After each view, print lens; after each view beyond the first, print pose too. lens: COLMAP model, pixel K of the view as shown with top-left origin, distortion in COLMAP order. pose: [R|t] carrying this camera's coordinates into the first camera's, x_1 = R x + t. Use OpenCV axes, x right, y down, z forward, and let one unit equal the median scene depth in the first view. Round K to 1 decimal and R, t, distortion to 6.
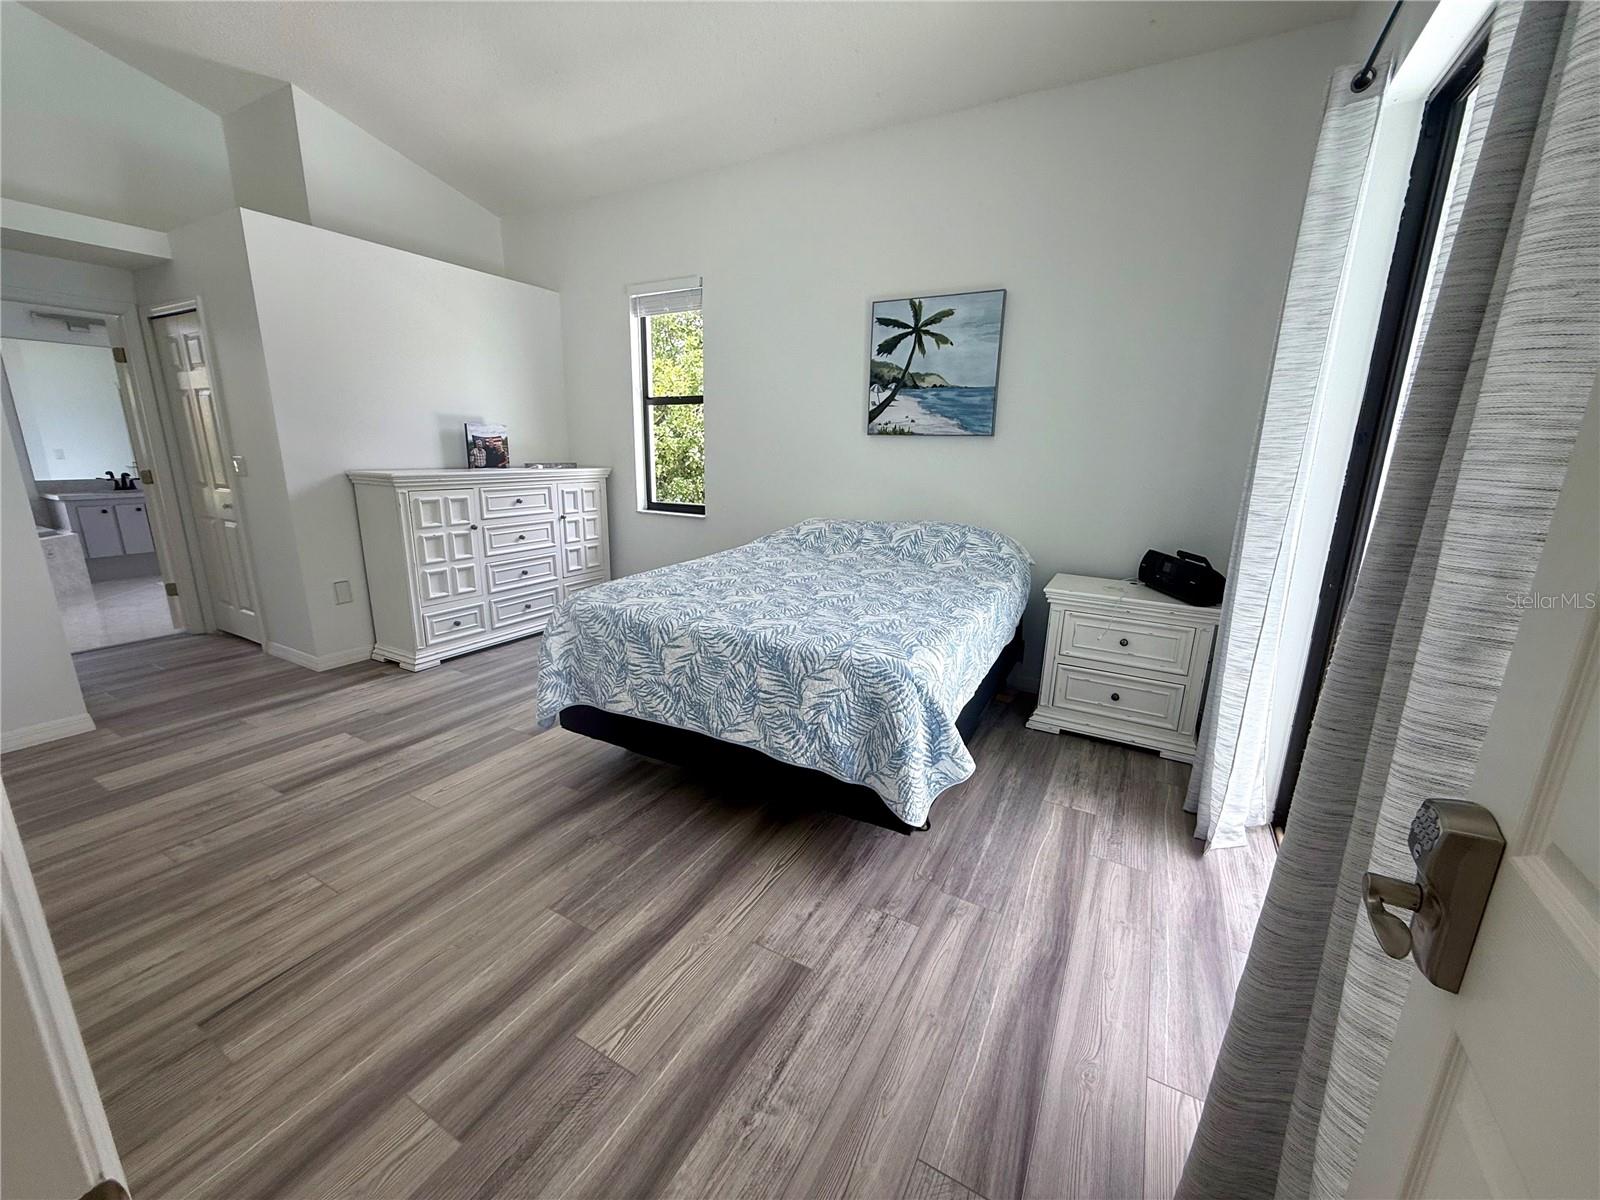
lens RADIAL K [[638.1, 0, 800.7], [0, 638.1, 604.3], [0, 0, 1]] dist [-0.000812, 0.000836]
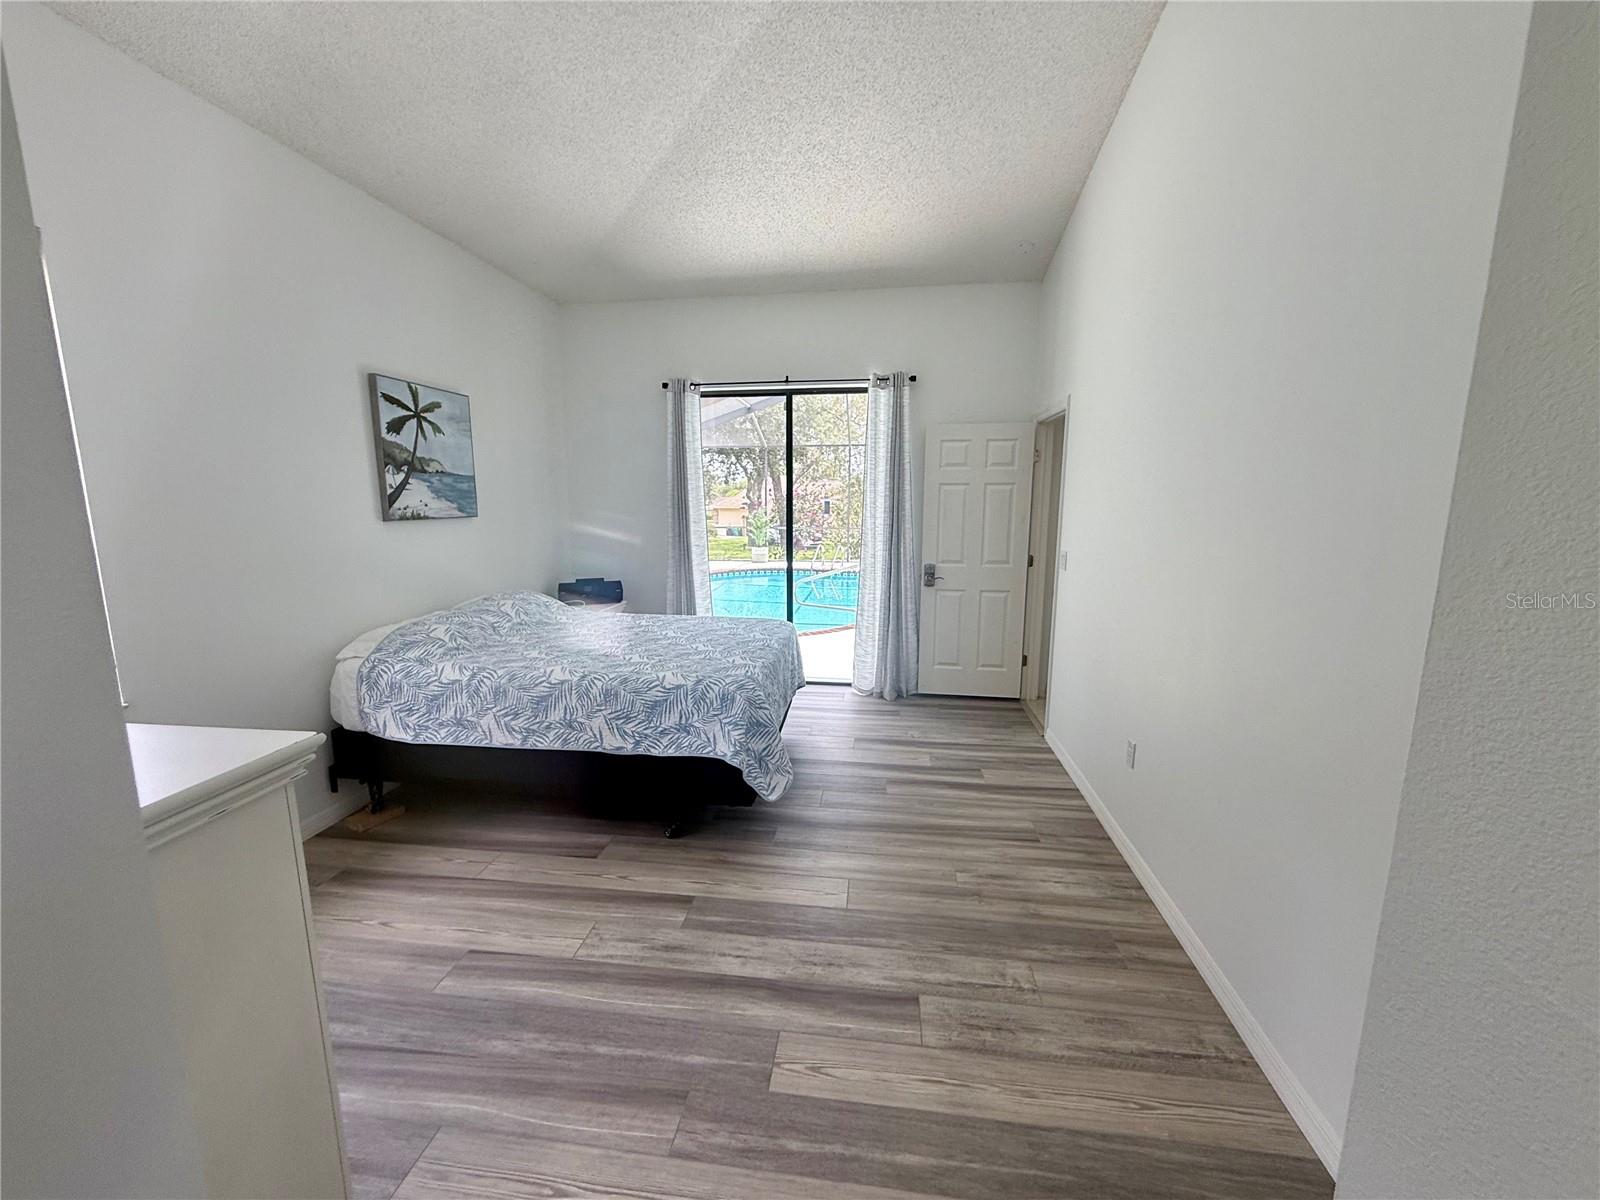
lens RADIAL K [[638.1, 0, 797.3], [0, 638.1, 605.4], [0, 0, 1]] dist [-0.000812, 0.000836]
pose [[-0.365401, -0.173436, 0.914550, -0.949016], [0.226435, 0.936416, 0.268053, -0.277618], [-0.902889, 0.305033, -0.302895, 0.833312]]
